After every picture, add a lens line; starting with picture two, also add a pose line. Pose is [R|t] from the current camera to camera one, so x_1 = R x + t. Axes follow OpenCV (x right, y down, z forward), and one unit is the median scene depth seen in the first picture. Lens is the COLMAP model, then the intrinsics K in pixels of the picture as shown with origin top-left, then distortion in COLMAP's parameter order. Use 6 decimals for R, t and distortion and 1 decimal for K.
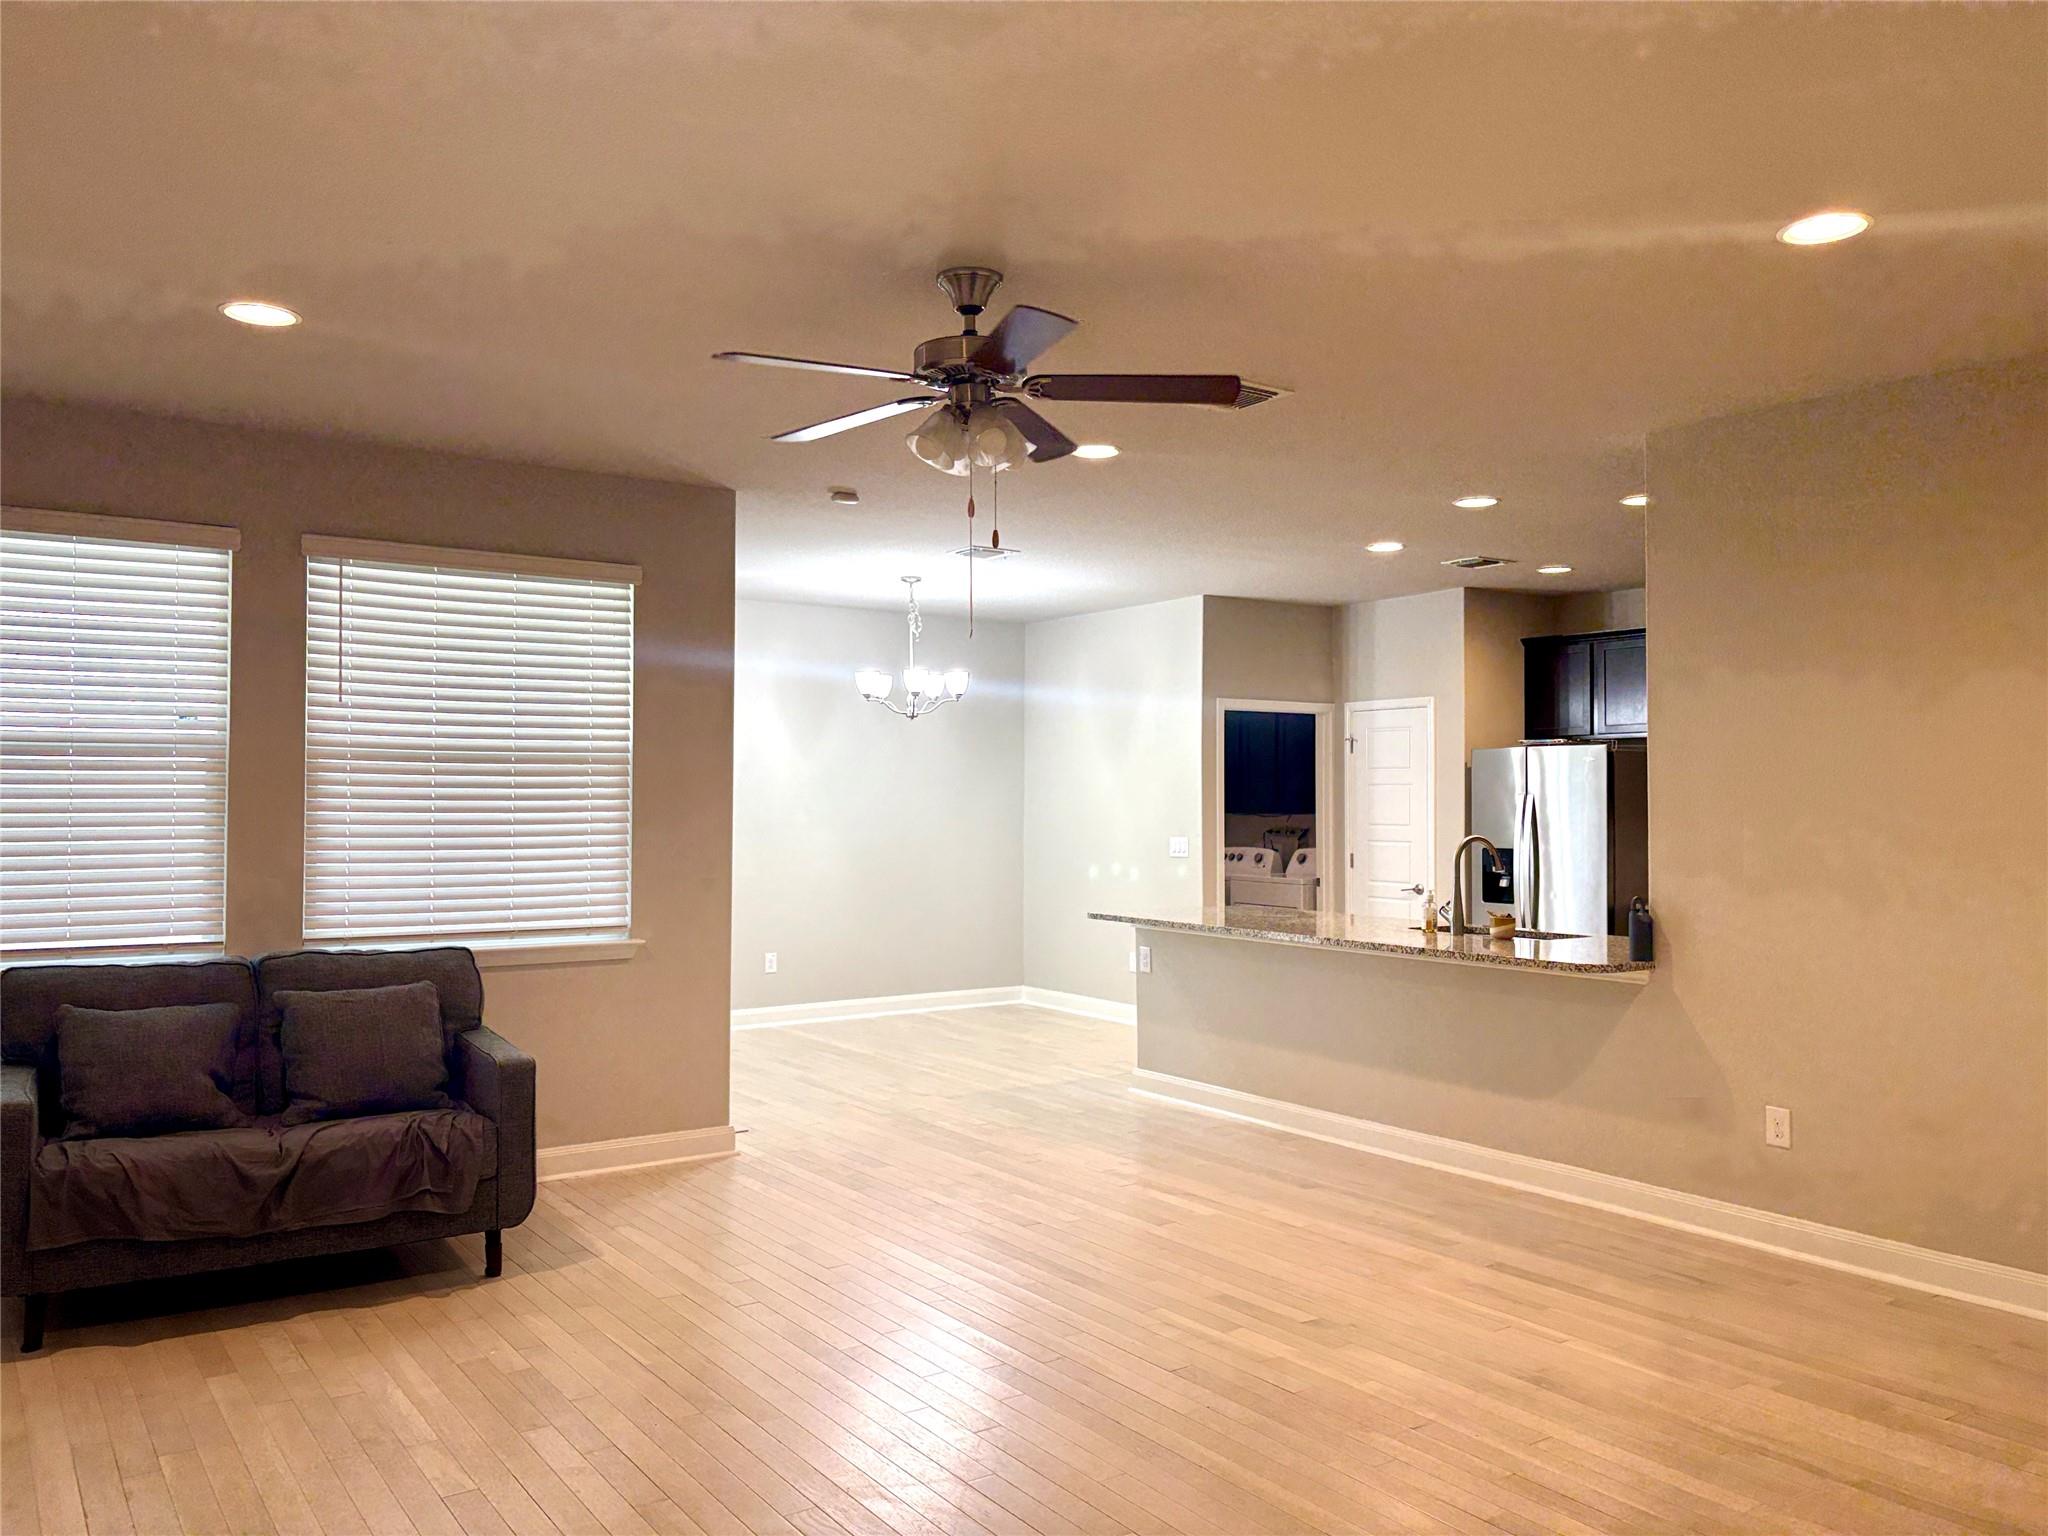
lens RADIAL K [[1549.4, 0, 1020.2], [0, 1549.4, 768.0], [0, 0, 1]] dist [0.080596, -0.088658]
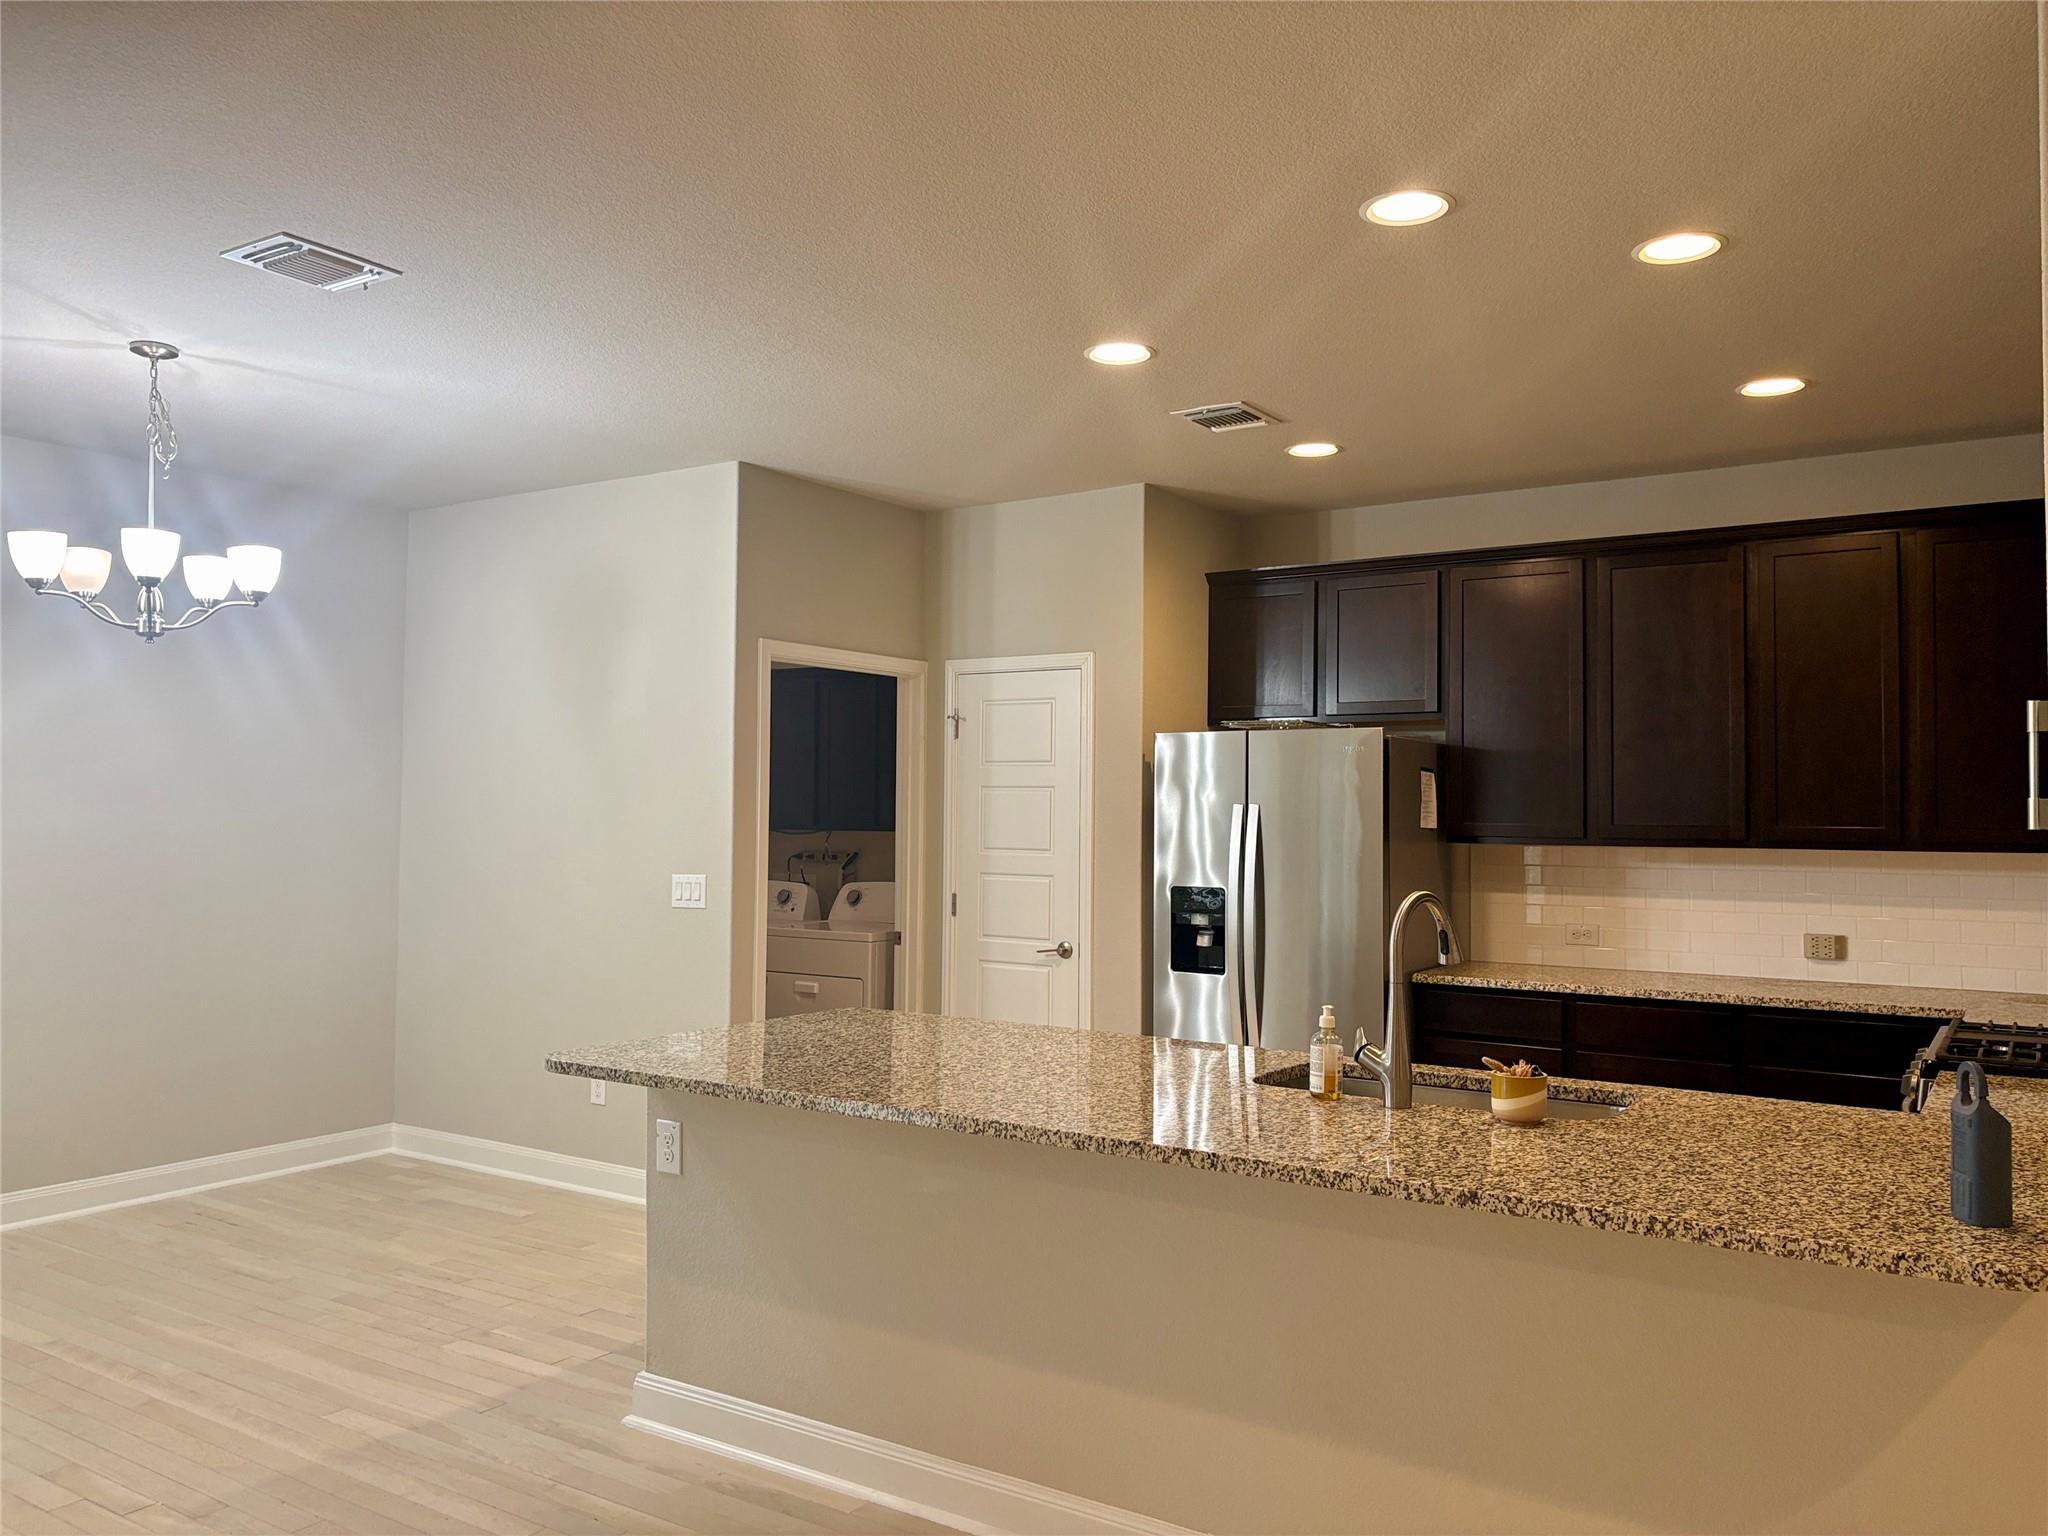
lens RADIAL K [[1535.9, 0, 1033.6], [0, 1535.9, 765.5], [0, 0, 1]] dist [0.064067, -0.071227]
pose [[0.925462, 0.016133, 0.378496, 0.002675], [-0.013402, 0.999862, -0.009849, 0.012225], [-0.378603, 0.004042, 0.925550, 0.642507]]
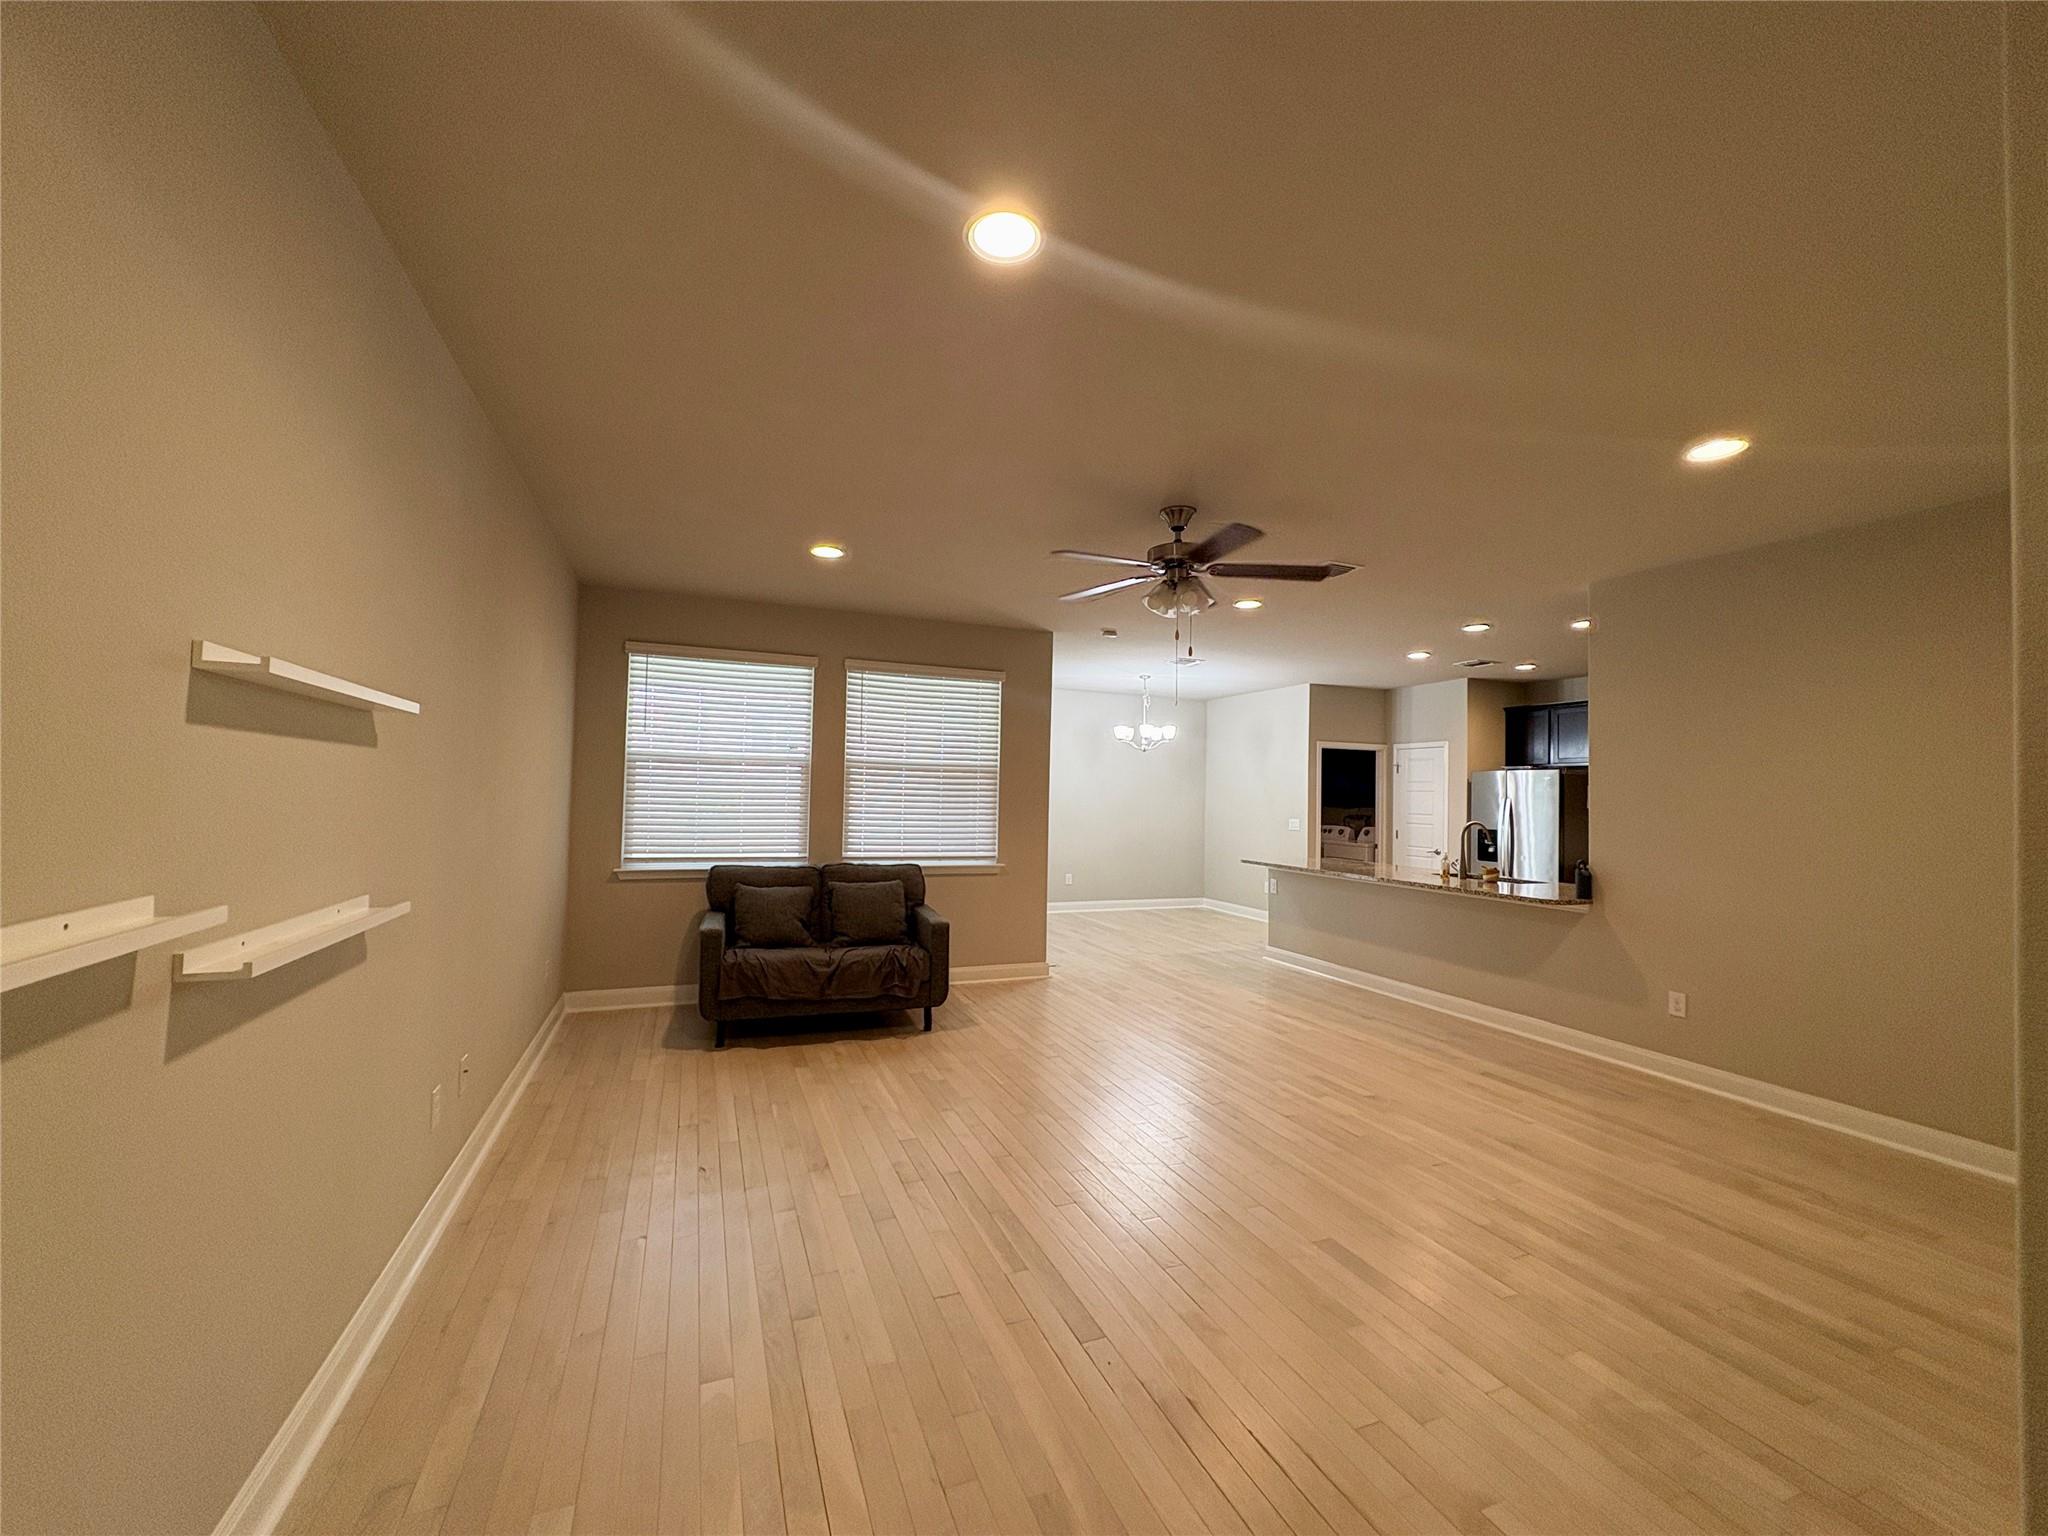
lens RADIAL K [[812.5, 0, 1018.5], [0, 812.5, 769.2], [0, 0, 1]] dist [-0.000656, 0.000138]
pose [[0.974801, 0.011502, -0.222781, 0.000693], [-0.014085, 0.999851, -0.010010, 0.001716], [0.222633, 0.012896, 0.974817, 0.016148]]
